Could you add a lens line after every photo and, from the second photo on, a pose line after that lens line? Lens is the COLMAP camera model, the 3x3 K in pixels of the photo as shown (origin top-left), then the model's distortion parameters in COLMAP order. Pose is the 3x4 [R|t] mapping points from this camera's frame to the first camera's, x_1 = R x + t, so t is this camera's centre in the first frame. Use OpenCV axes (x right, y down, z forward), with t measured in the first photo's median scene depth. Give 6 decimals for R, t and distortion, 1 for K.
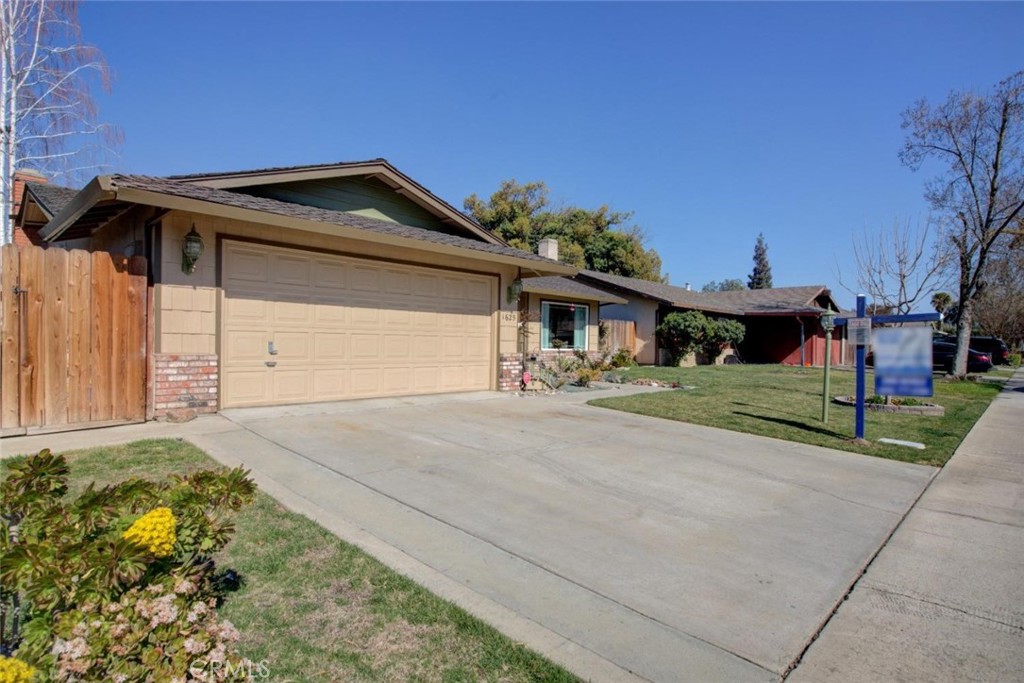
lens RADIAL K [[554.8, 0, 512.0], [0, 554.8, 341.5], [0, 0, 1]] dist [-0.001382, -0.000070]
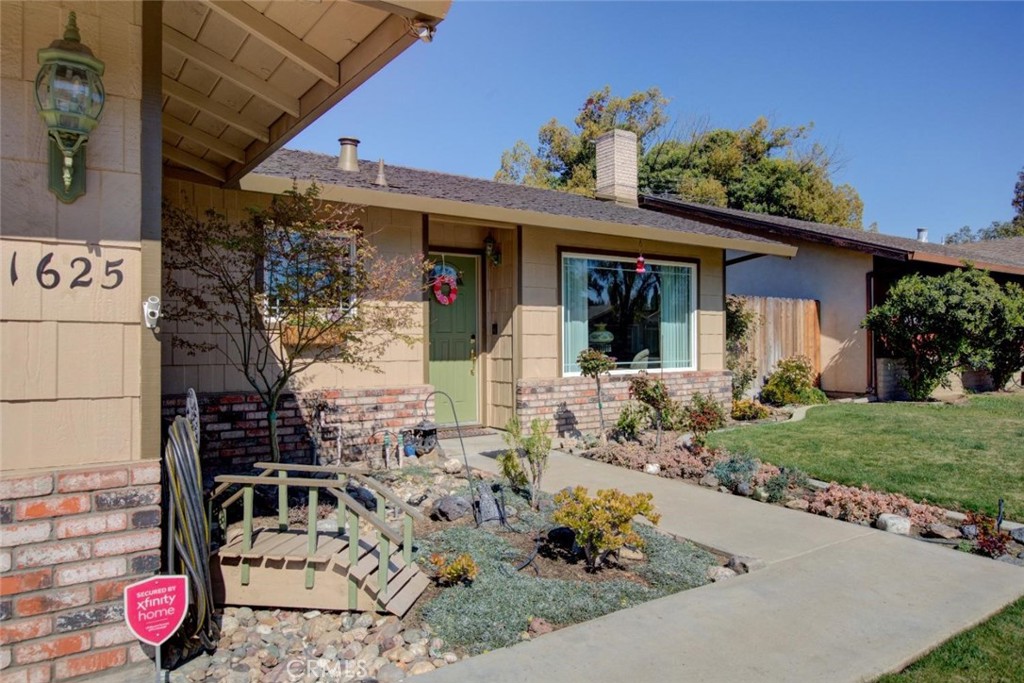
lens RADIAL K [[676.2, 0, 510.7], [0, 676.2, 327.7], [0, 0, 1]] dist [0.005846, 0.002466]
pose [[0.977465, -0.022673, -0.209878, 0.095042], [0.019735, 0.999676, -0.016085, -0.009453], [0.210174, 0.011581, 0.977595, 0.417877]]
